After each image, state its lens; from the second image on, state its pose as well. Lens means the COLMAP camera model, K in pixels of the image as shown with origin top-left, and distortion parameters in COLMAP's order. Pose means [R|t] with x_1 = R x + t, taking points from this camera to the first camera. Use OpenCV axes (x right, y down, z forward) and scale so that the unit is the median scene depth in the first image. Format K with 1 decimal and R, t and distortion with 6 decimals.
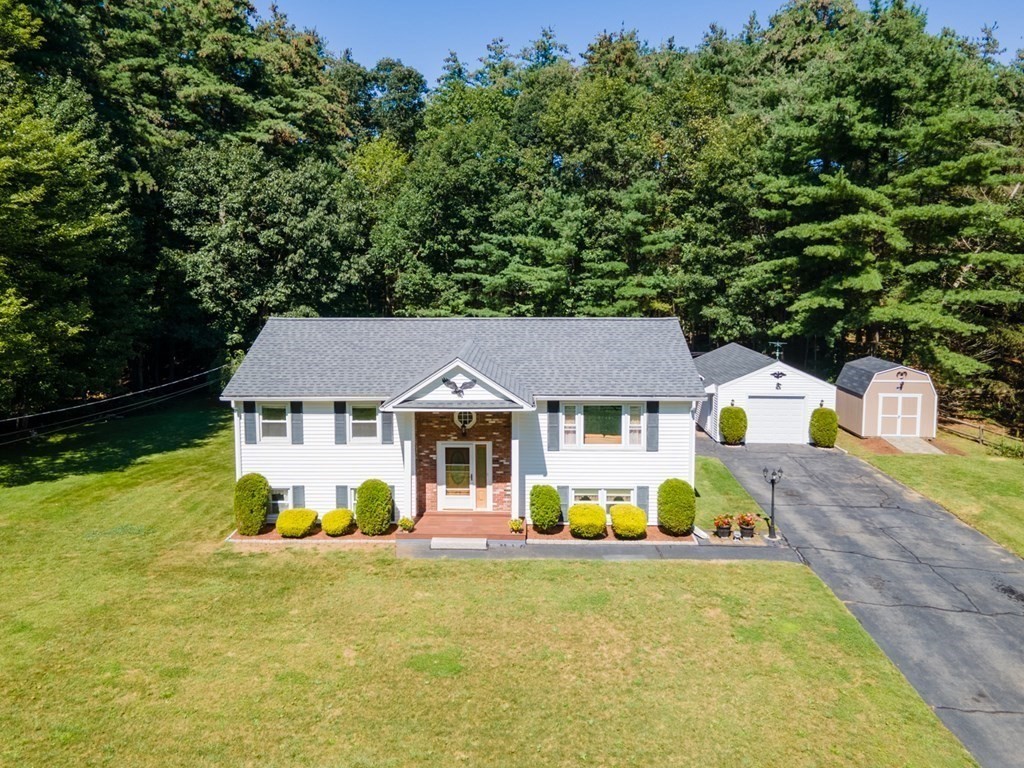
lens RADIAL K [[778.0, 0, 508.3], [0, 778.0, 318.5], [0, 0, 1]] dist [0.036196, 0.002373]
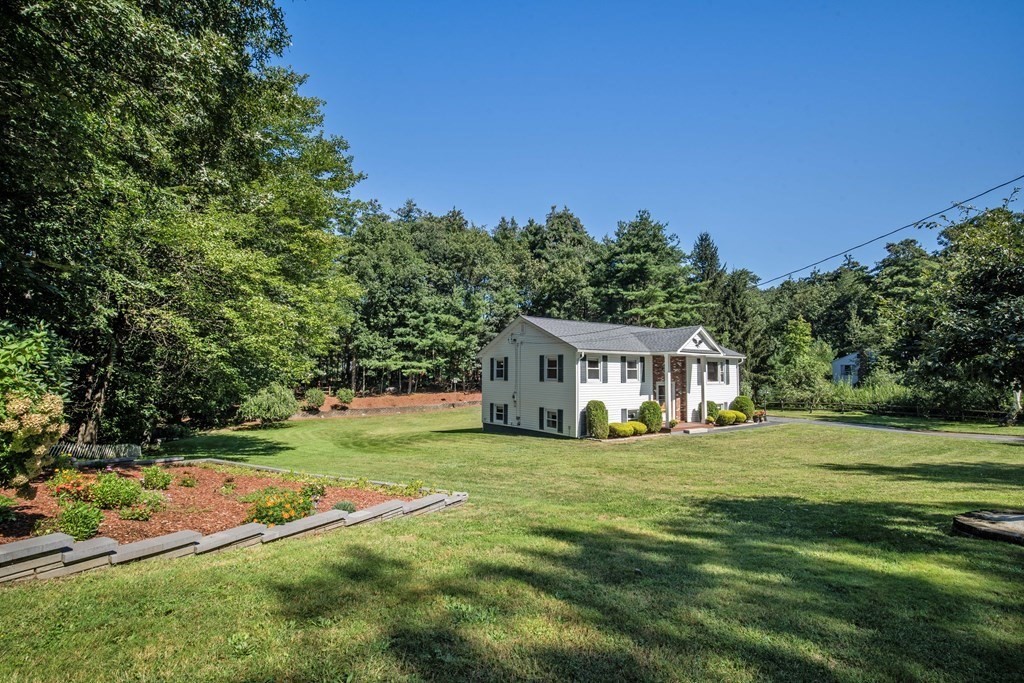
lens RADIAL K [[472.9, 0, 513.1], [0, 472.9, 345.7], [0, 0, 1]] dist [-0.028560, 0.000349]
pose [[0.797192, 0.040842, 0.602342, -0.693519], [0.048048, 0.990252, -0.130735, 0.140240], [-0.601810, 0.133162, 0.787459, 0.237039]]
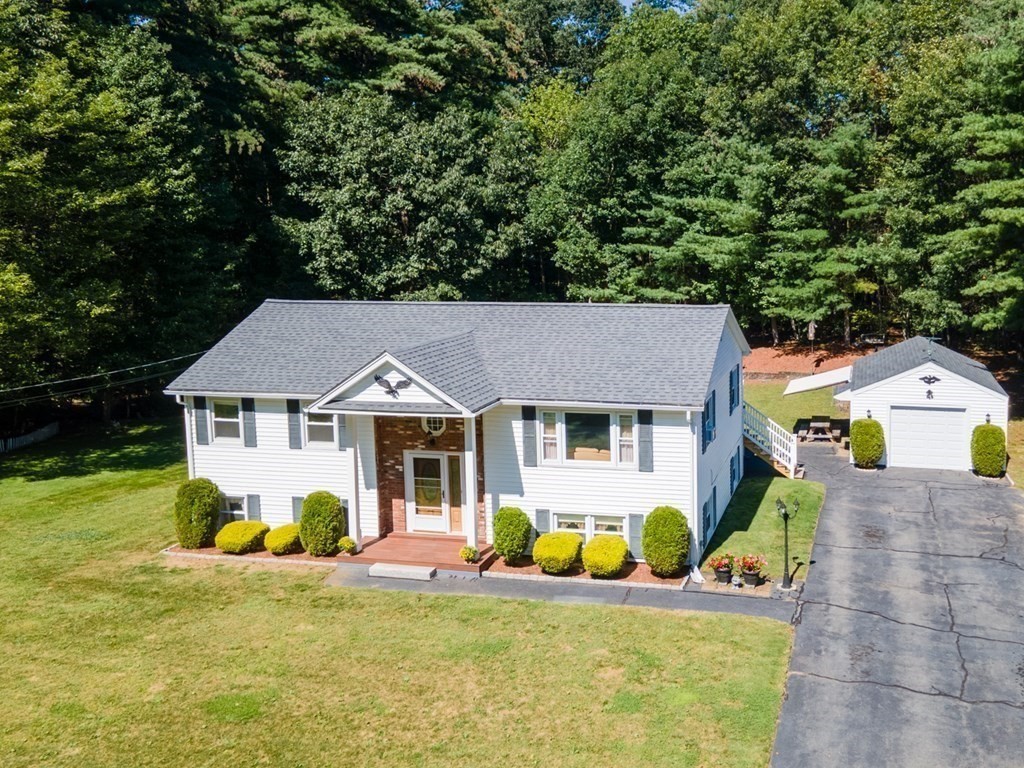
lens RADIAL K [[972.6, 0, 667.8], [0, 972.6, 313.1], [0, 0, 1]] dist [0.030472, 0.019859]
pose [[0.982104, 0.012001, -0.187958, 0.268608], [-0.008745, 0.999797, 0.018144, -0.008043], [0.188138, -0.016175, 0.982009, 0.013979]]
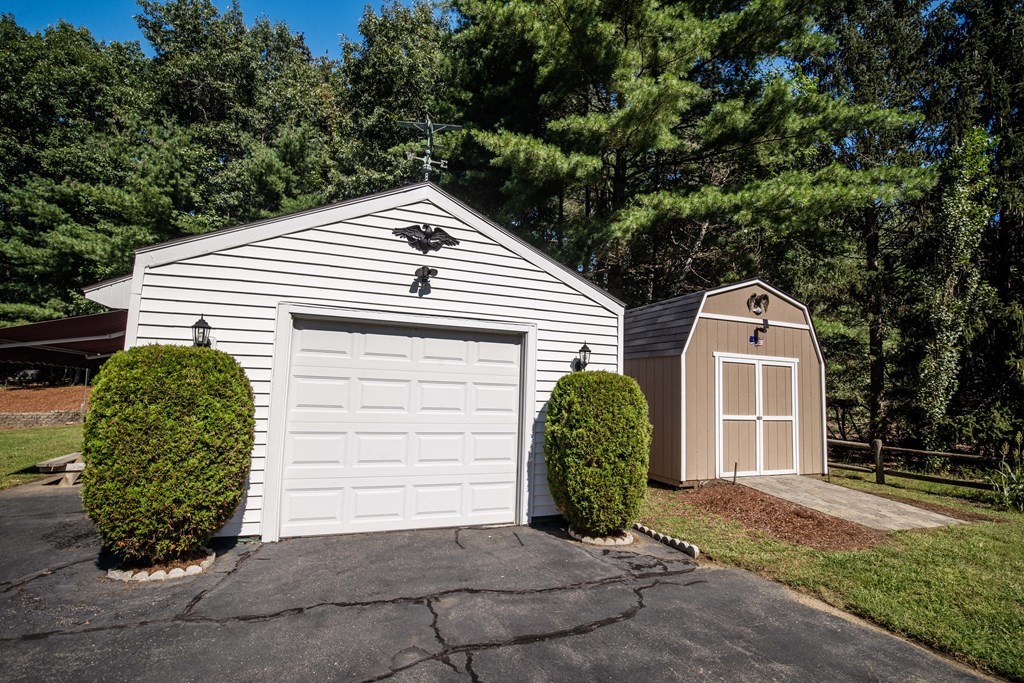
lens RADIAL K [[467.4, 0, 515.6], [0, 467.4, 344.6], [0, 0, 1]] dist [-0.043976, 0.009944]
pose [[0.922756, 0.061582, 0.380433, 0.313915], [0.003423, 0.985802, -0.167878, 0.128747], [-0.385369, 0.156213, 0.909444, 0.853254]]
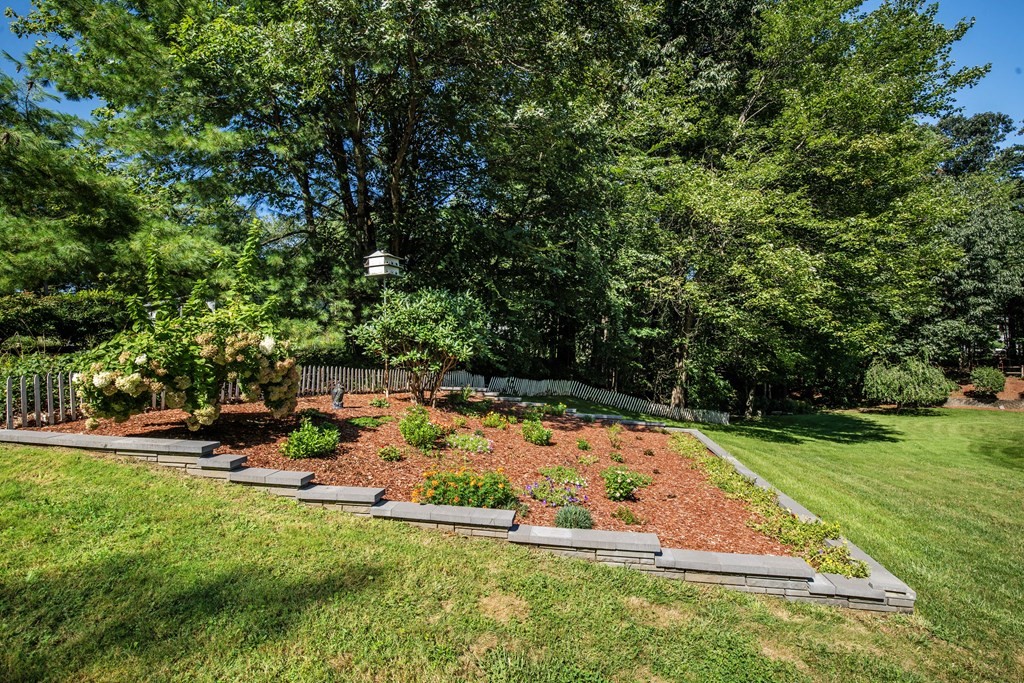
lens RADIAL K [[472.9, 0, 513.1], [0, 472.9, 345.7], [0, 0, 1]] dist [-0.028560, 0.000349]
pose [[0.814498, -0.009793, -0.580084, -0.575363], [-0.049410, 0.995054, -0.086175, 0.144006], [0.578059, 0.098851, 0.809985, 0.321448]]
